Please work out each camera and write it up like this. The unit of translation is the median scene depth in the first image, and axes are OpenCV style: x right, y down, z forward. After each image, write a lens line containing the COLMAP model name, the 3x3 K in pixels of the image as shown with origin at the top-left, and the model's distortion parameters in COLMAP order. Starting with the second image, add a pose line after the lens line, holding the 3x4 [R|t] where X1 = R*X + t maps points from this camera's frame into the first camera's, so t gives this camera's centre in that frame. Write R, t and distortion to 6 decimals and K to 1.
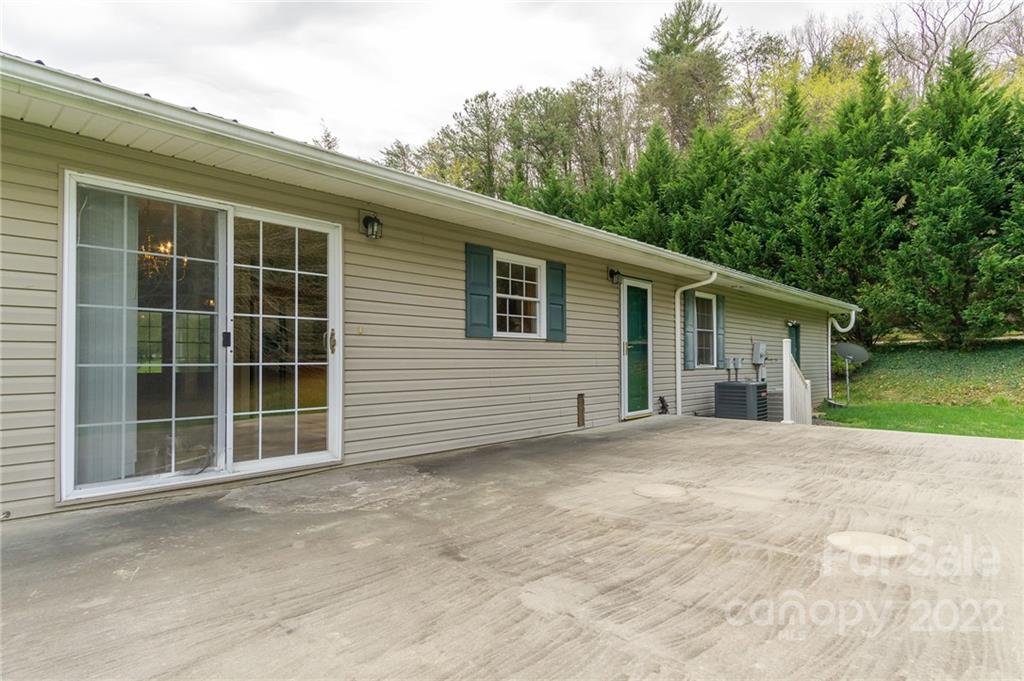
lens RADIAL K [[541.5, 0, 512.0], [0, 541.5, 340.5], [0, 0, 1]] dist [0.006749, 0.001754]
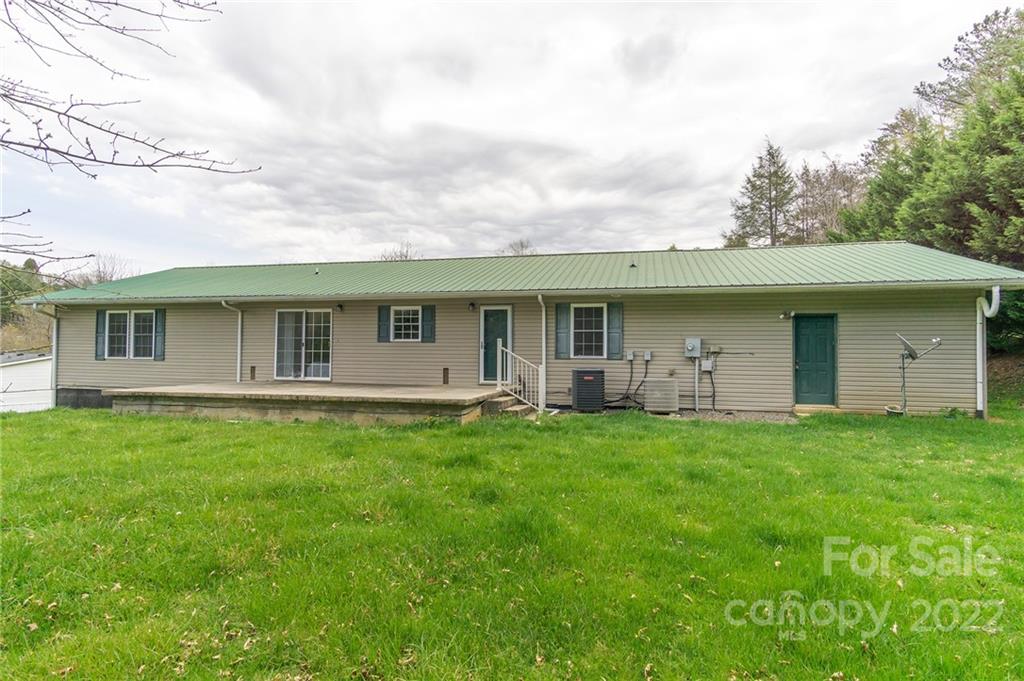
lens RADIAL K [[555.7, 0, 511.9], [0, 555.7, 342.0], [0, 0, 1]] dist [0.005835, 0.001366]
pose [[0.487862, -0.012732, -0.872828, 3.133837], [0.021622, 0.999763, -0.002498, 0.018635], [0.872653, -0.017654, 0.488022, 0.310286]]
